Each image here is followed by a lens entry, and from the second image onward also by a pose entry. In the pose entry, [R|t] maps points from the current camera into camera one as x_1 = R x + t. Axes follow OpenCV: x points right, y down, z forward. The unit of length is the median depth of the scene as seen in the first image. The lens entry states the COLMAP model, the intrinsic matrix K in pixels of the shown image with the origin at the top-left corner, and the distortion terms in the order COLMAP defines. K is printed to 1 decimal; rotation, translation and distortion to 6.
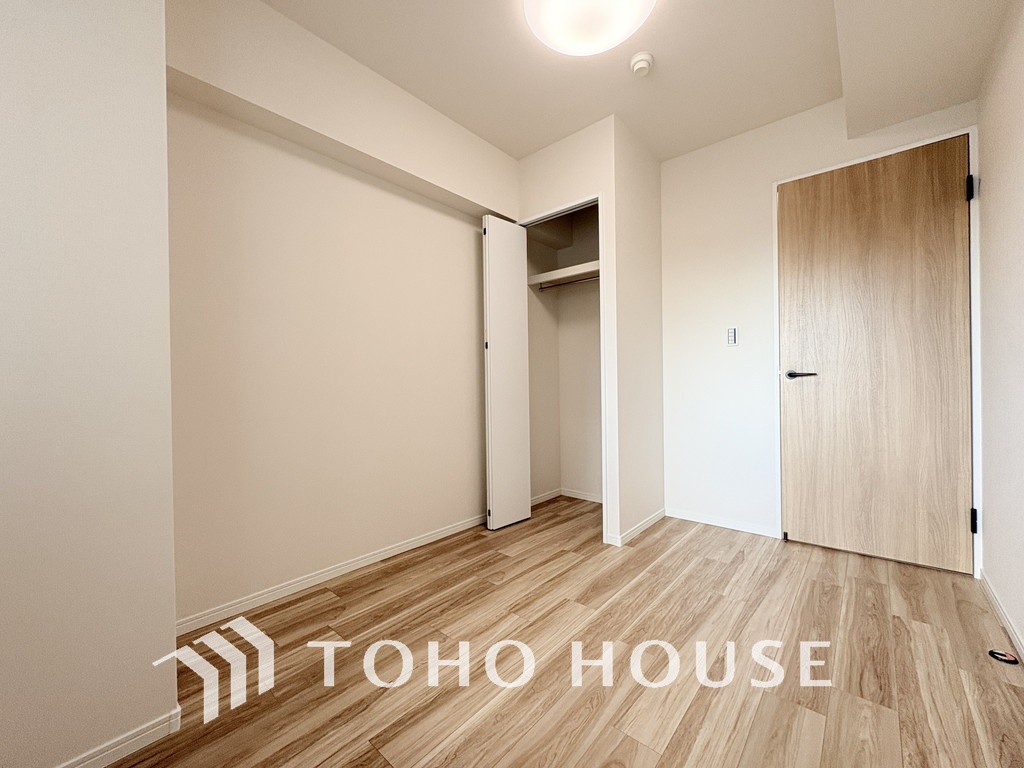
lens RADIAL K [[409.8, 0, 510.8], [0, 409.8, 378.8], [0, 0, 1]] dist [0.000061, 0.000308]
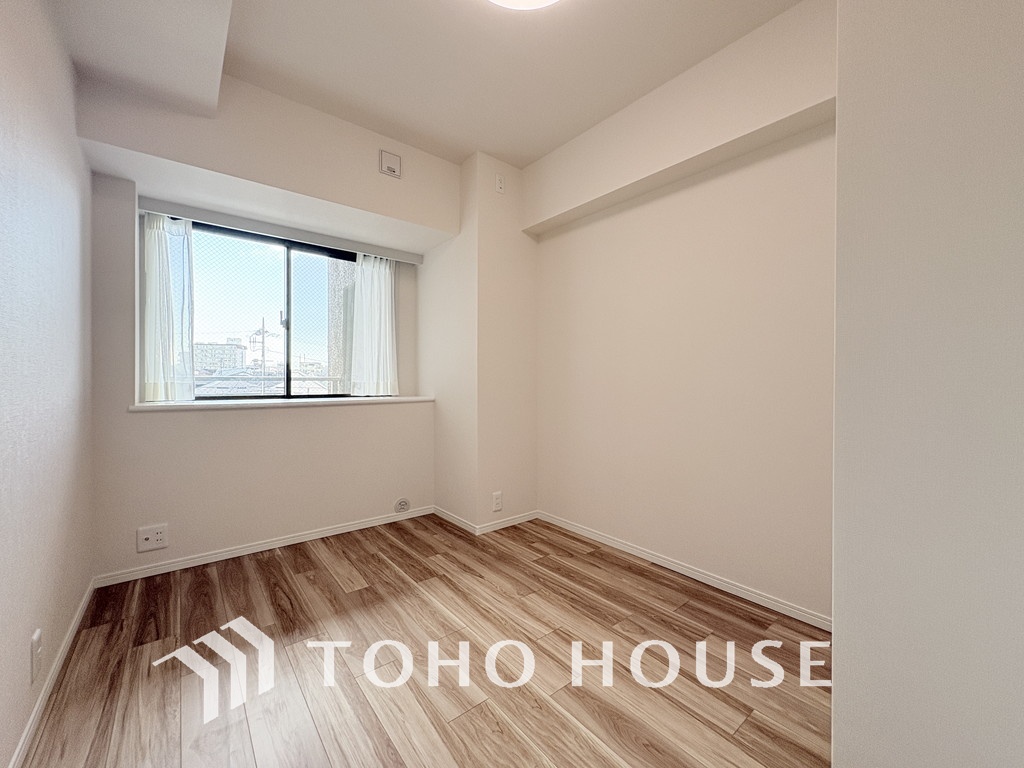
lens RADIAL K [[409.8, 0, 514.5], [0, 409.8, 383.1], [0, 0, 1]] dist [0.000061, 0.000308]
pose [[-0.163483, 0.017861, -0.986384, 0.905276], [0.006573, 0.999834, 0.017015, -0.036171], [0.986524, -0.003702, -0.163573, 0.991344]]
